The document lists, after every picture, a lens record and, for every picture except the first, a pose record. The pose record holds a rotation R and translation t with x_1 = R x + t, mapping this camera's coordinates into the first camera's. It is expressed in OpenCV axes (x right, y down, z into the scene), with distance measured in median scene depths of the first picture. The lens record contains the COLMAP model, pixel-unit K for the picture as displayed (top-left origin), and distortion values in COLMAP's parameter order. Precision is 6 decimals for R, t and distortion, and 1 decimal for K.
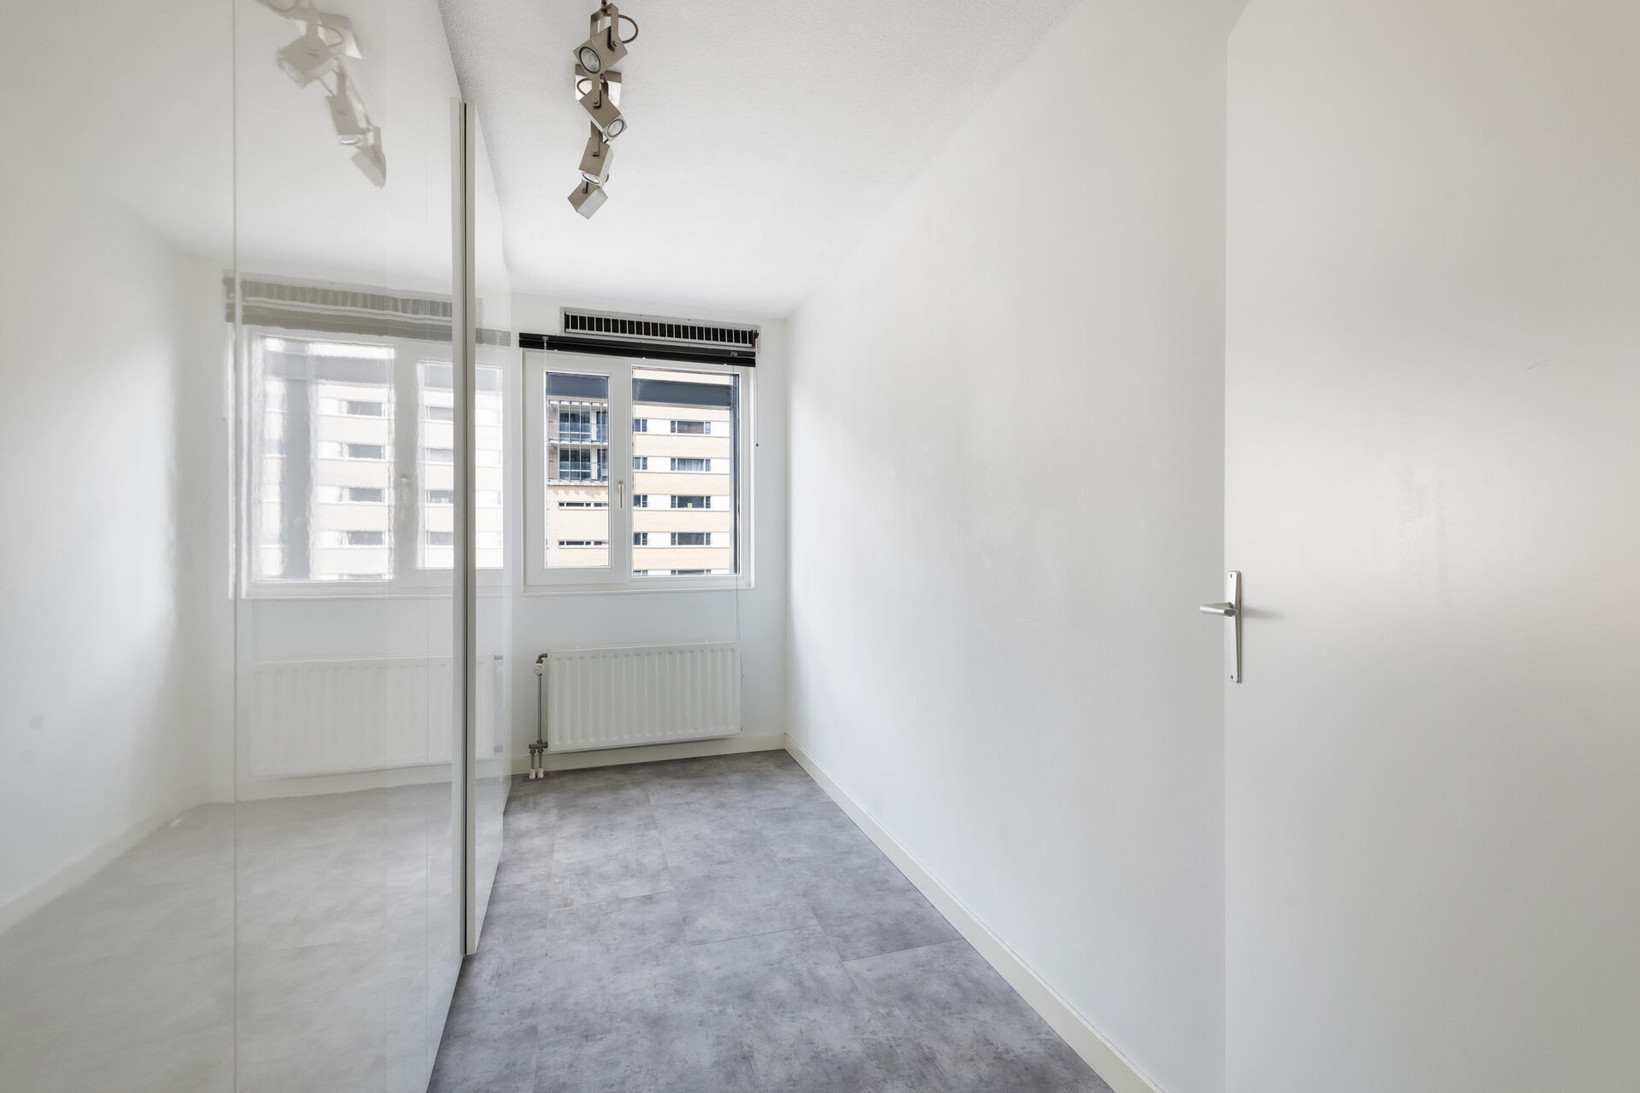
lens RADIAL K [[744.9, 0, 868.9], [0, 744.9, 569.7], [0, 0, 1]] dist [0.004621, 0.000510]
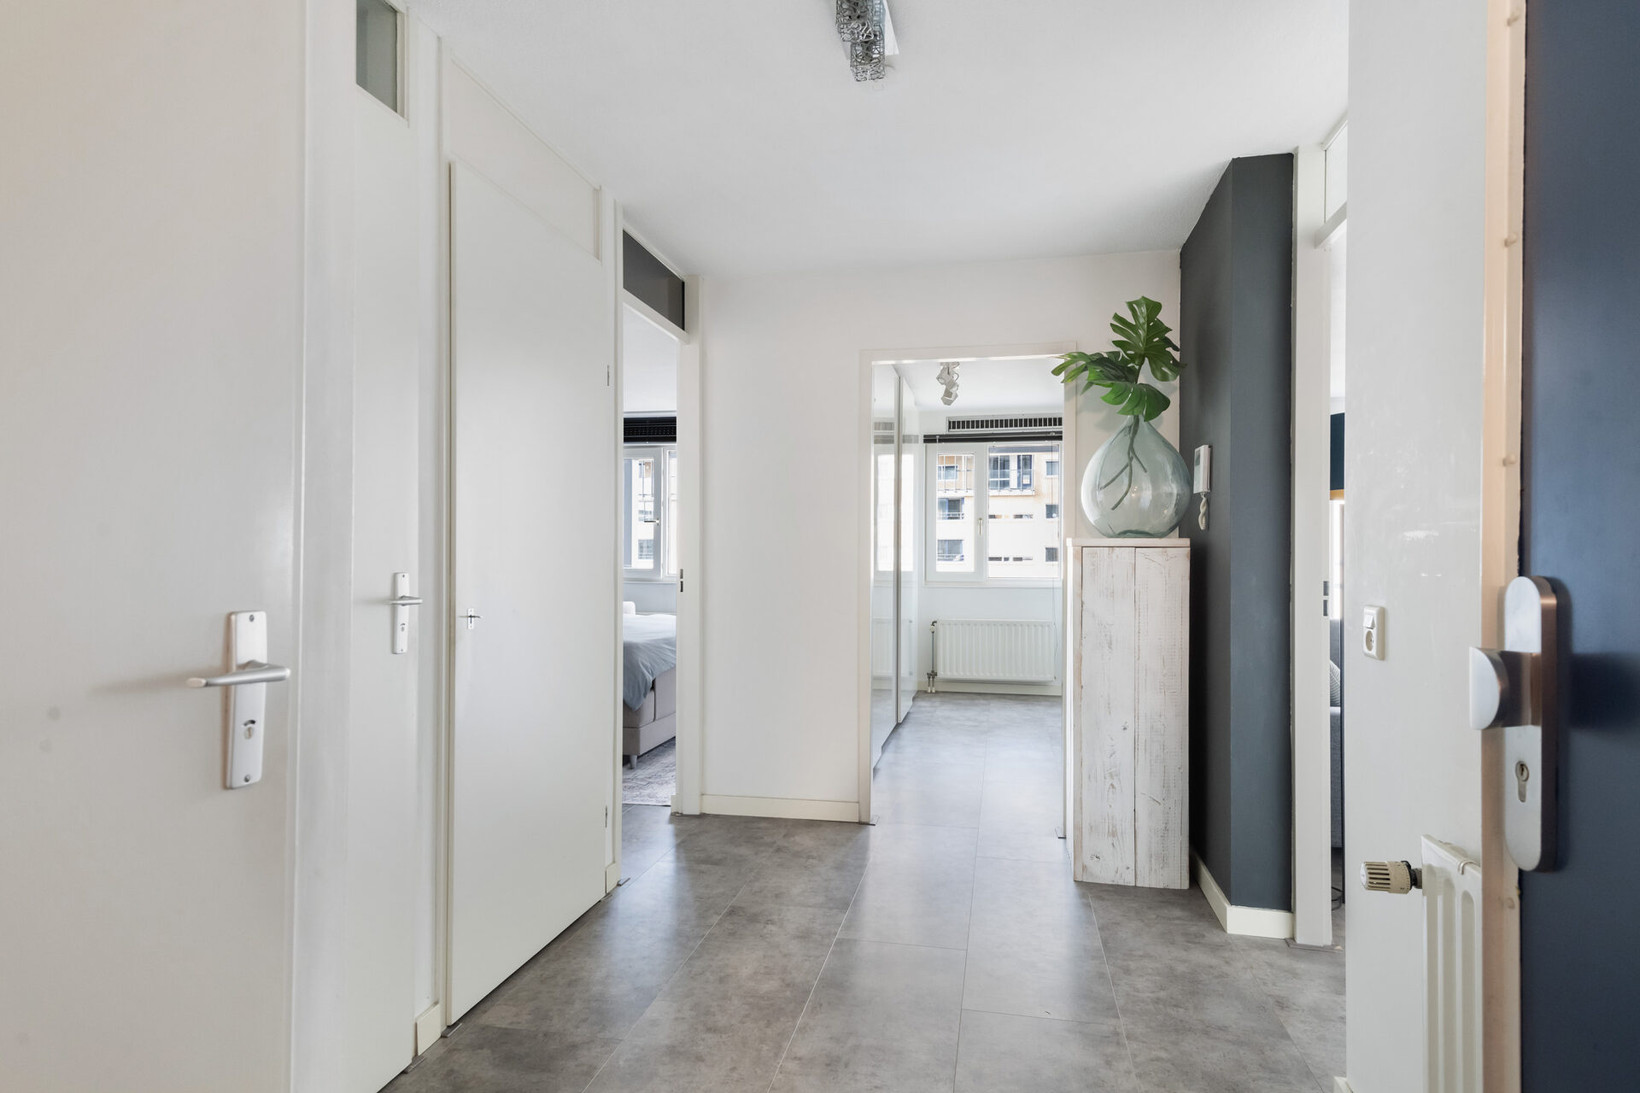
lens RADIAL K [[942.1, 0, 819.0], [0, 942.1, 556.0], [0, 0, 1]] dist [-0.000016, -0.000003]
pose [[0.844251, -0.012478, -0.535802, 0.486084], [-0.008428, 0.999296, -0.036552, 0.041990], [0.535881, 0.035375, 0.843552, -0.947398]]
